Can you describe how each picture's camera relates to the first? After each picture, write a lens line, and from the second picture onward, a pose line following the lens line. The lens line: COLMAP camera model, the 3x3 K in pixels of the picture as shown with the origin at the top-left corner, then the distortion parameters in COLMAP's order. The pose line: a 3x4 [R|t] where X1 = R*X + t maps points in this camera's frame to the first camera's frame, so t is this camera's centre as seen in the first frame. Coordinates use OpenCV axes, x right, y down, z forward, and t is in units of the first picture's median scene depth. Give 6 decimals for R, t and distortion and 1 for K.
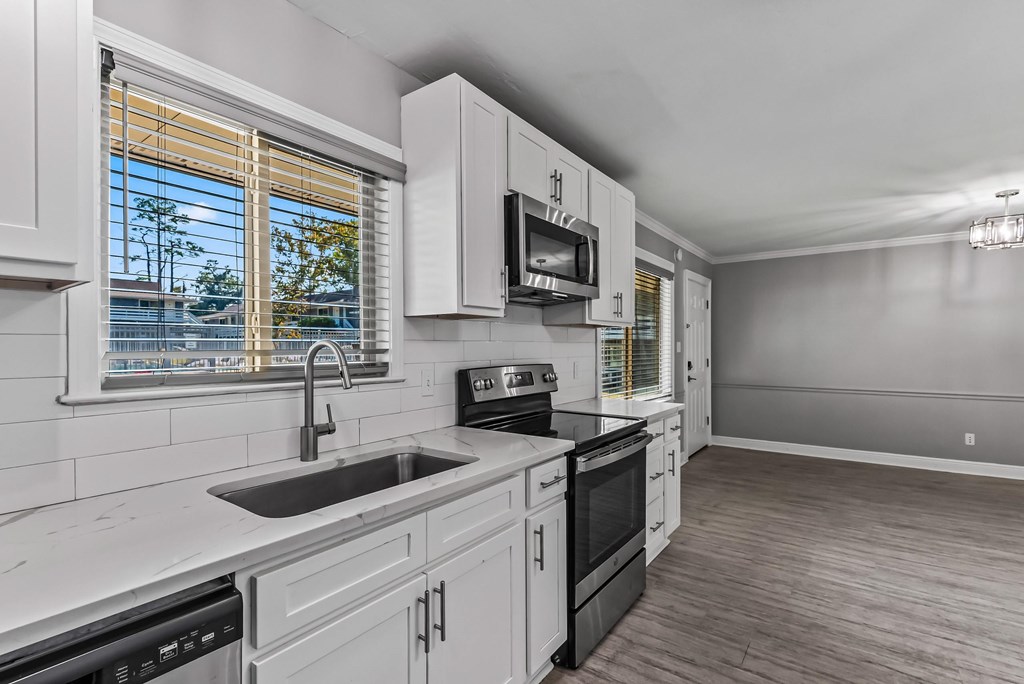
lens RADIAL K [[470.0, 0, 515.7], [0, 470.0, 342.9], [0, 0, 1]] dist [0.012097, -0.011187]
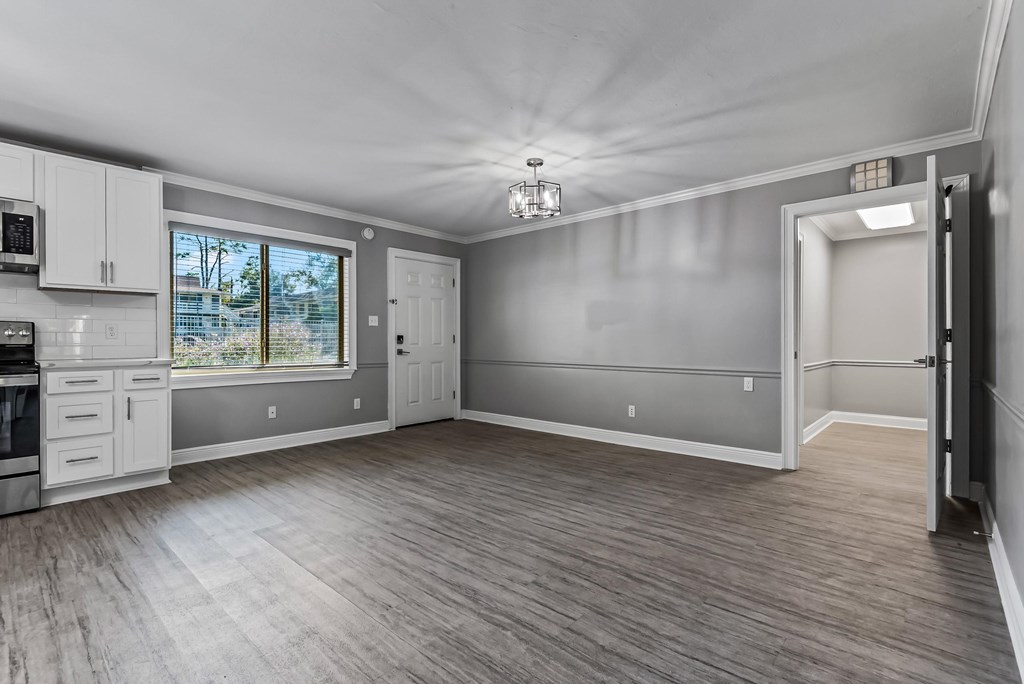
lens RADIAL K [[475.0, 0, 512.0], [0, 475.0, 342.0], [0, 0, 1]] dist [0.000532, -0.000477]
pose [[0.994389, 0.002082, -0.105769, 1.243085], [-0.000699, 0.999914, 0.013105, 0.067390], [0.105787, -0.012958, 0.994304, -0.047044]]
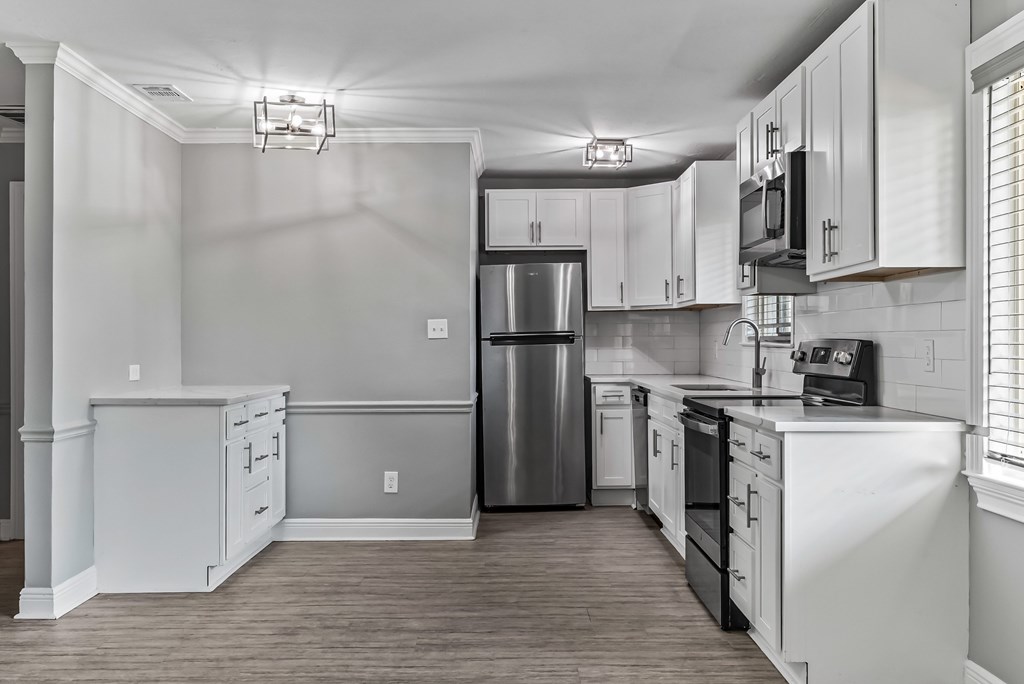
lens RADIAL K [[900.6, 0, 512.0], [0, 900.6, 342.0], [0, 0, 1]] dist [-0.001808, 0.000467]
pose [[-0.806726, 0.004202, -0.590911, 1.120169], [0.012296, 0.999878, -0.009677, 0.049543], [0.590798, -0.015072, -0.806679, 1.567957]]
